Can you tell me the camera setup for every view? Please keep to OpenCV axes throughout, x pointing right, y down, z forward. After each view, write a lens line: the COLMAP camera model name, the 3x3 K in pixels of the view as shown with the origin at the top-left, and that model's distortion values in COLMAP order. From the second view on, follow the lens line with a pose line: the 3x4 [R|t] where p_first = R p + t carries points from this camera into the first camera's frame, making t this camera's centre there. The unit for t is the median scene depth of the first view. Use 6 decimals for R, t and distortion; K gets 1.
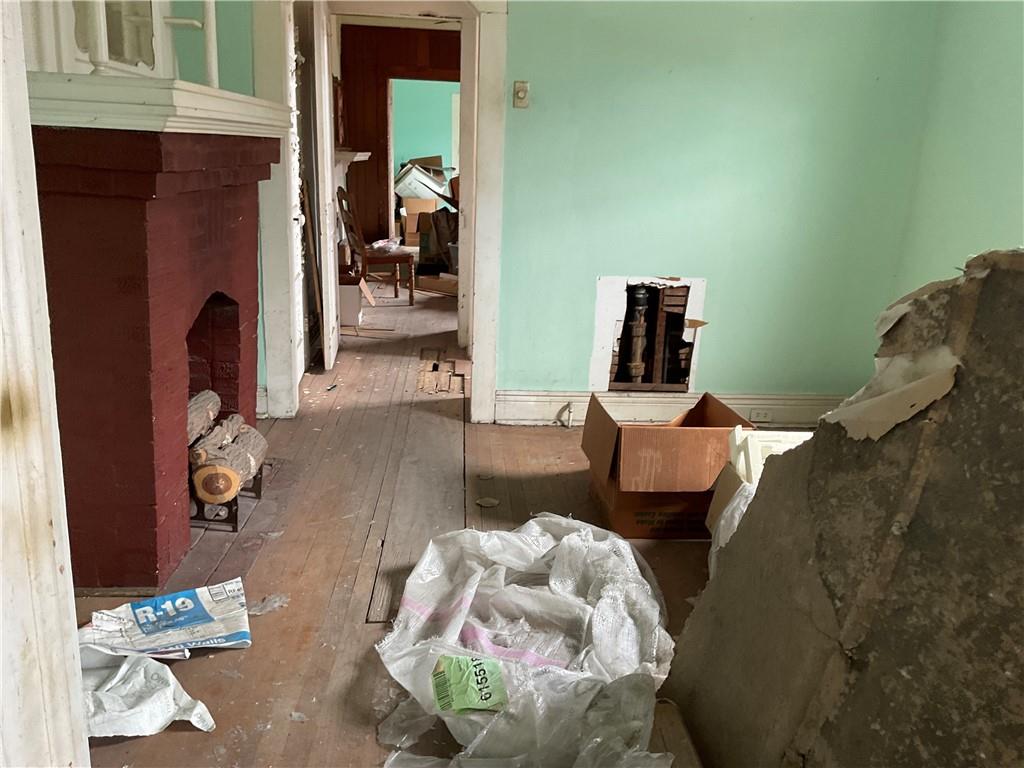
lens RADIAL K [[861.1, 0, 514.0], [0, 861.1, 384.1], [0, 0, 1]] dist [0.089879, -0.161114]
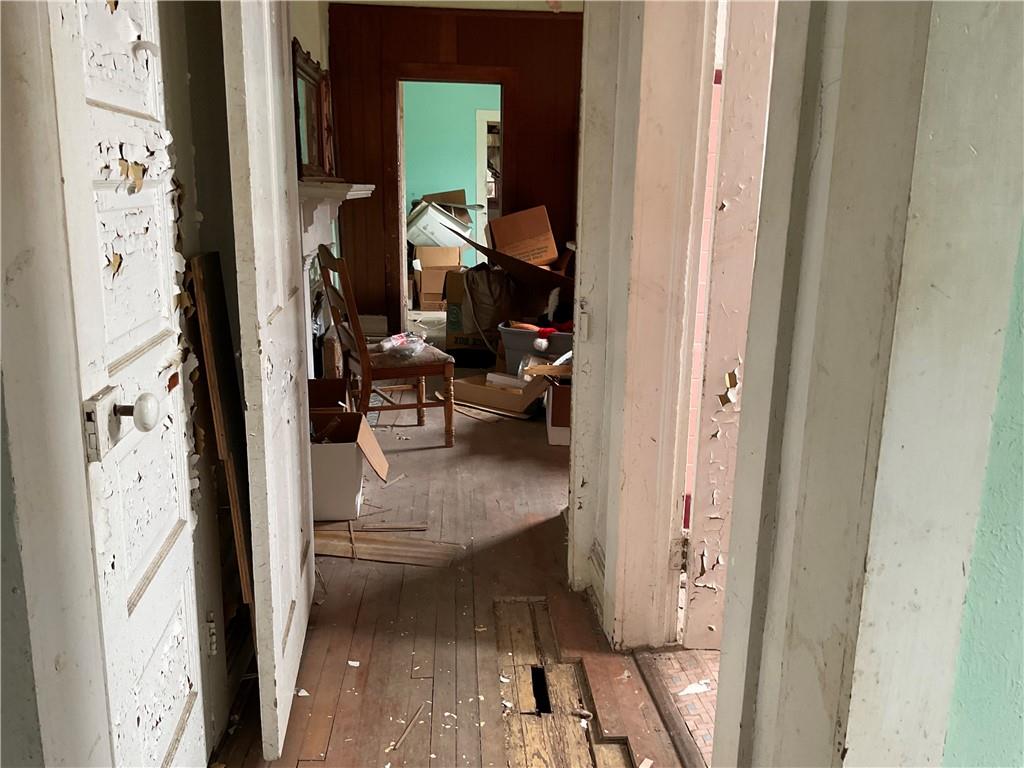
lens RADIAL K [[861.1, 0, 511.6], [0, 861.1, 383.3], [0, 0, 1]] dist [0.089879, -0.161114]
pose [[0.999838, -0.017399, -0.004506, -0.057803], [0.017213, 0.999114, -0.038402, -0.085835], [0.005170, 0.038318, 0.999252, 0.332667]]
